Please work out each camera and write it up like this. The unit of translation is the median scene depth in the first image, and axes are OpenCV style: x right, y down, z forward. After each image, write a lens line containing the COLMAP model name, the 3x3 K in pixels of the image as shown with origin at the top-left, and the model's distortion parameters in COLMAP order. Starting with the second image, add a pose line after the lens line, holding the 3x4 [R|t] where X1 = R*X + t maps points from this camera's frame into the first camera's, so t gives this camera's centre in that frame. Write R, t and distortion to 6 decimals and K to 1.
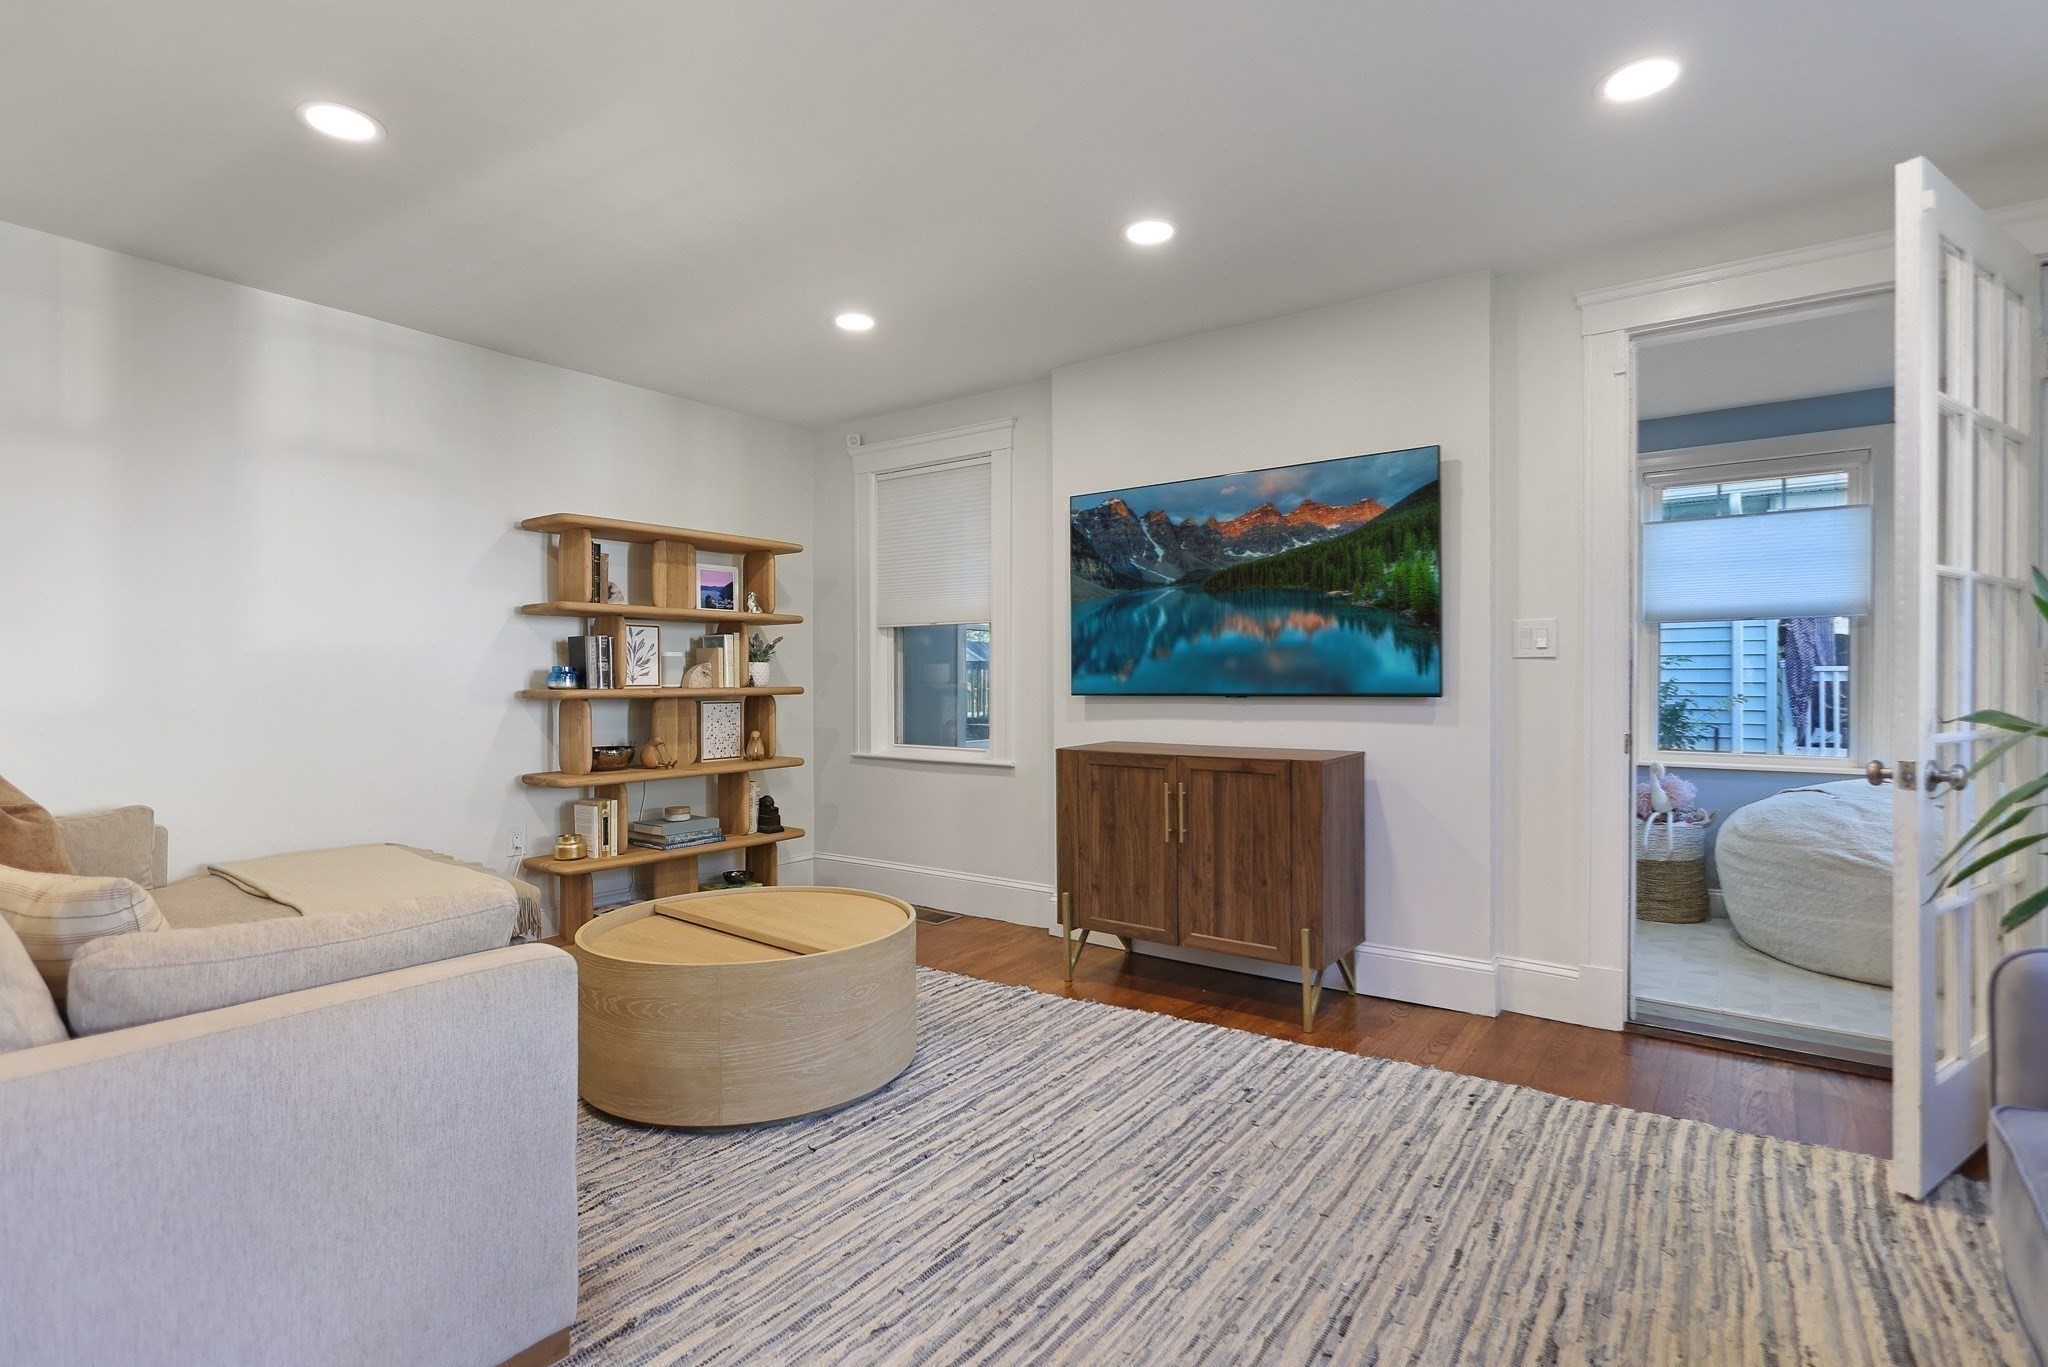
lens RADIAL K [[971.4, 0, 1021.4], [0, 971.4, 685.9], [0, 0, 1]] dist [-0.002072, 0.000154]
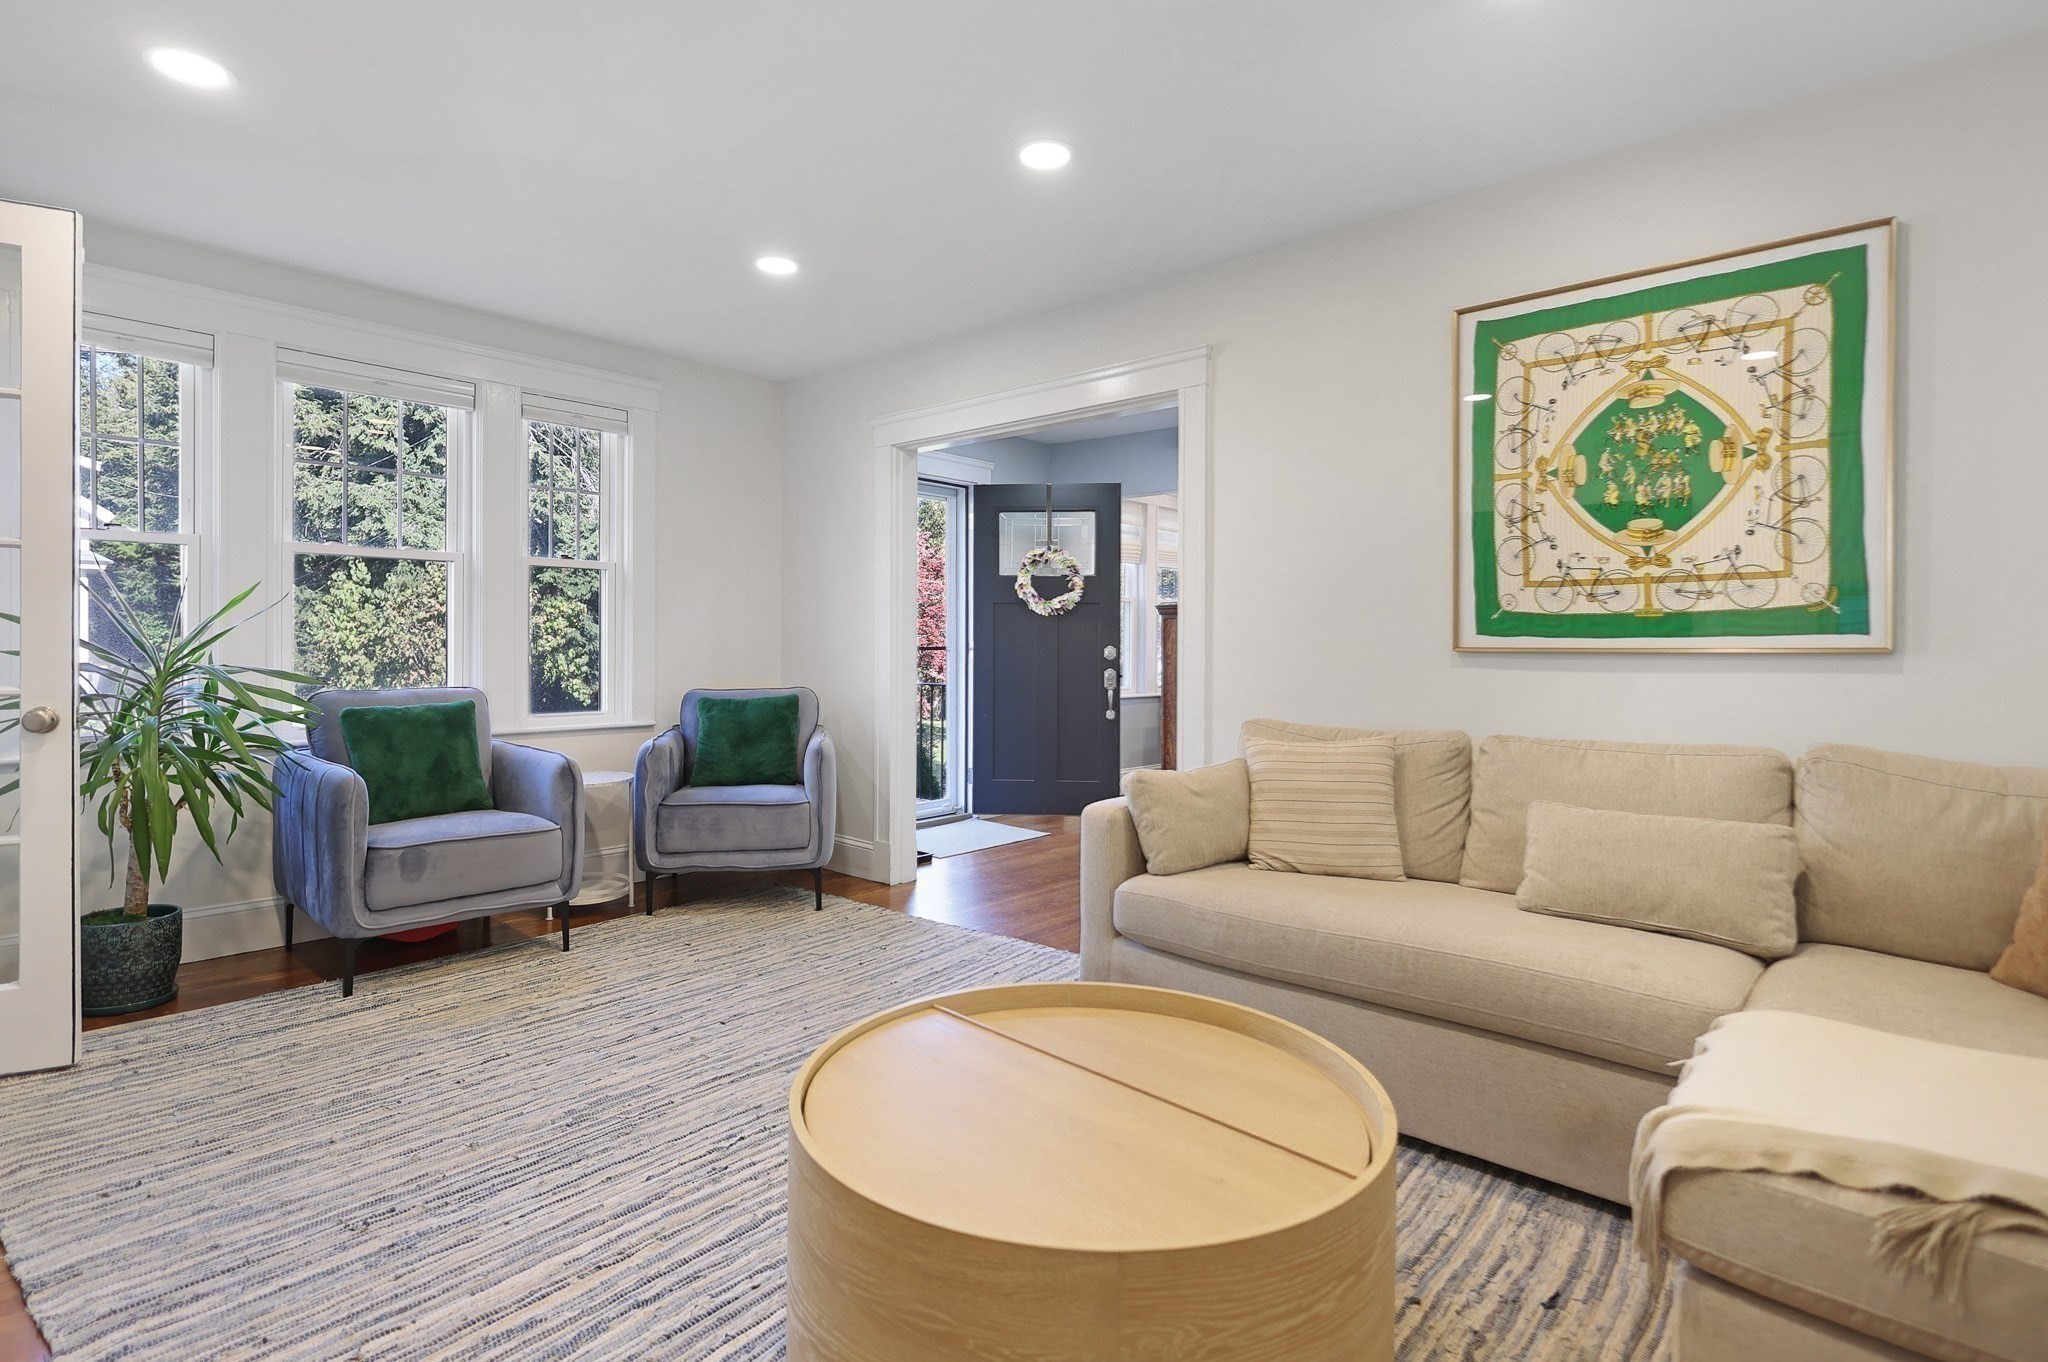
lens RADIAL K [[1013.0, 0, 1001.9], [0, 1013.0, 649.8], [0, 0, 1]] dist [0.001144, 0.001193]
pose [[-0.994725, -0.001403, 0.102571, -0.342931], [-0.000613, 0.999970, 0.007737, -0.011081], [-0.102579, 0.007634, -0.994696, 1.891794]]
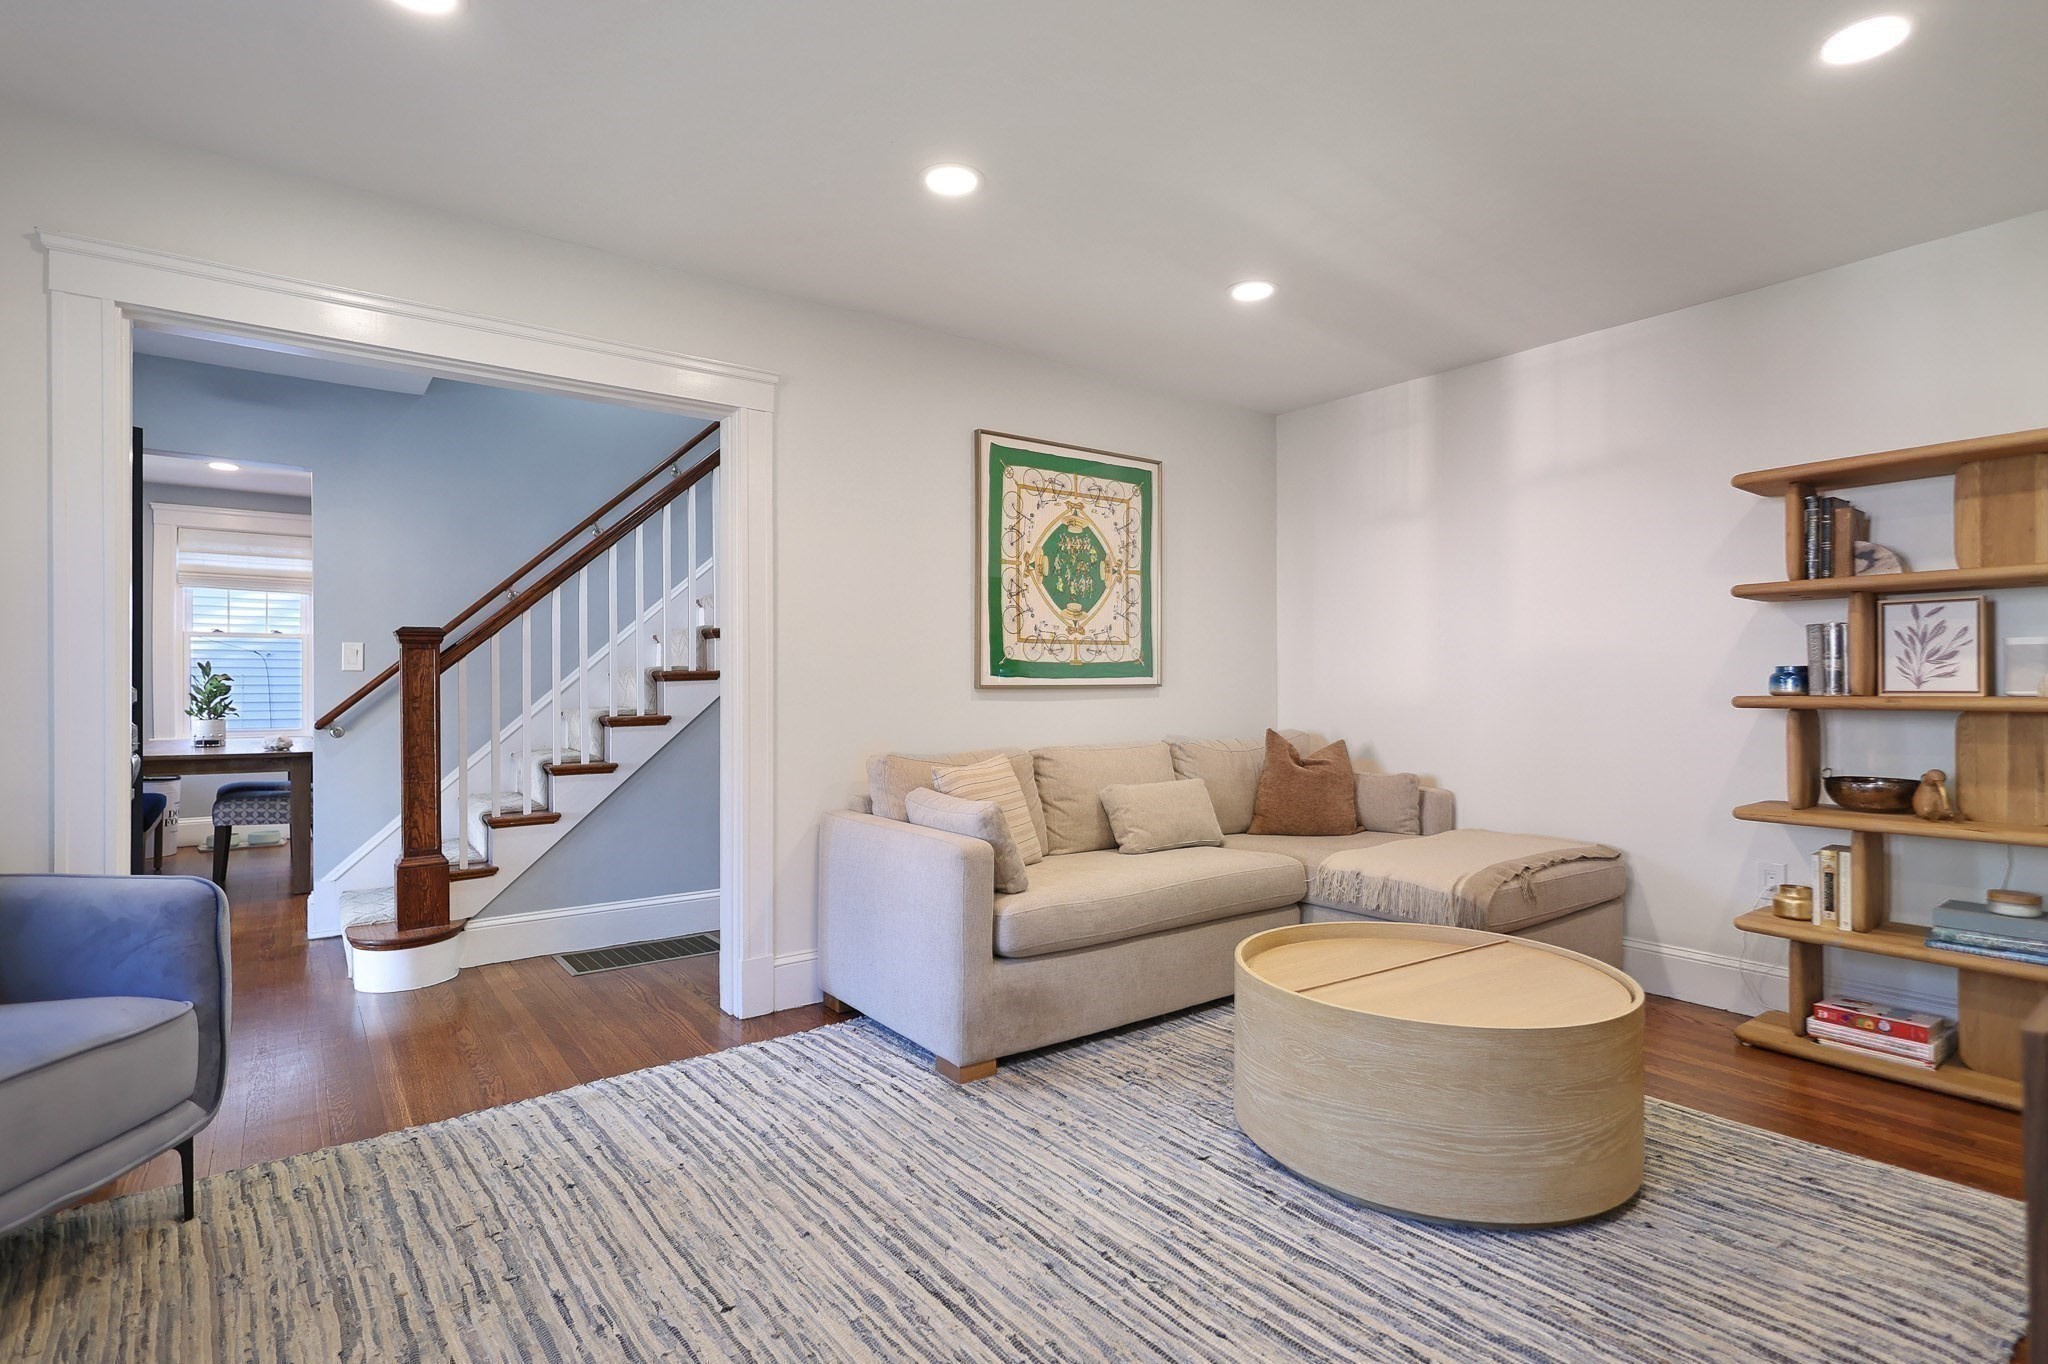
lens RADIAL K [[1013.0, 0, 1015.8], [0, 1013.0, 681.6], [0, 0, 1]] dist [0.001144, 0.001193]
pose [[-0.290109, 0.000937, -0.956993, 0.820944], [-0.001733, 0.999997, 0.001505, -0.013176], [0.956992, 0.002095, -0.290107, 1.096237]]
